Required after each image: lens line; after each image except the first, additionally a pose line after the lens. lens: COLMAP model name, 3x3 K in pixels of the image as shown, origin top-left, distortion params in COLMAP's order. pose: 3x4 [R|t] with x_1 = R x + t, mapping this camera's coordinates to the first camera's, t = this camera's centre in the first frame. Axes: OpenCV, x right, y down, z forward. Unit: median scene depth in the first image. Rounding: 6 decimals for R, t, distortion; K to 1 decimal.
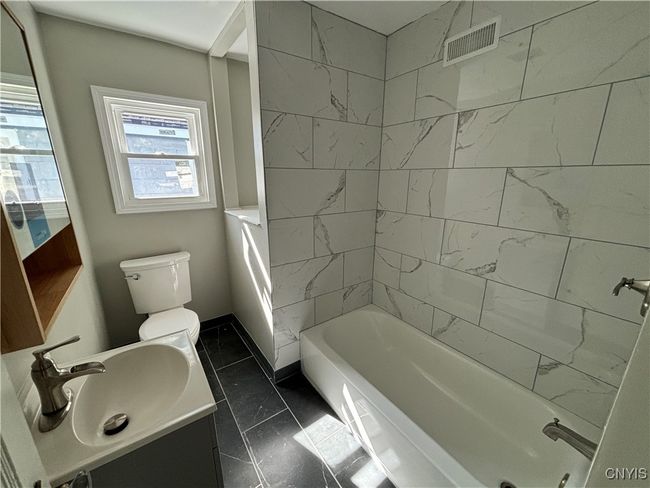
lens RADIAL K [[264.6, 0, 324.7], [0, 264.6, 244.2], [0, 0, 1]] dist [0.002969, -0.000523]
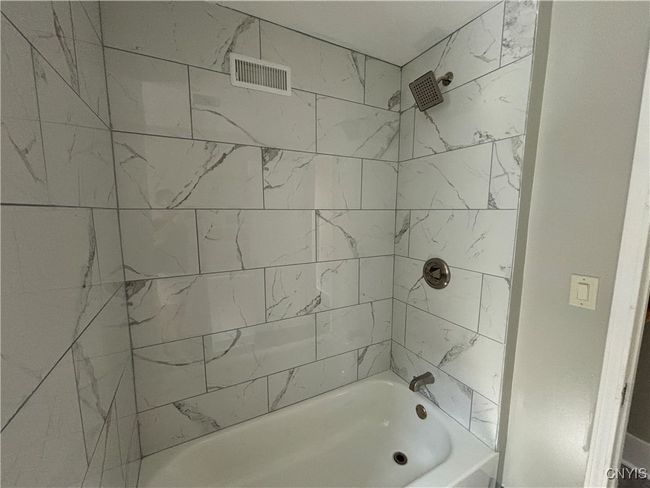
lens RADIAL K [[264.6, 0, 325.3], [0, 264.6, 246.4], [0, 0, 1]] dist [0.002969, -0.000523]
pose [[0.120320, -0.132488, 0.983855, -0.366077], [0.253741, 0.962239, 0.098546, -0.210440], [-0.959760, 0.237787, 0.149394, 0.732315]]
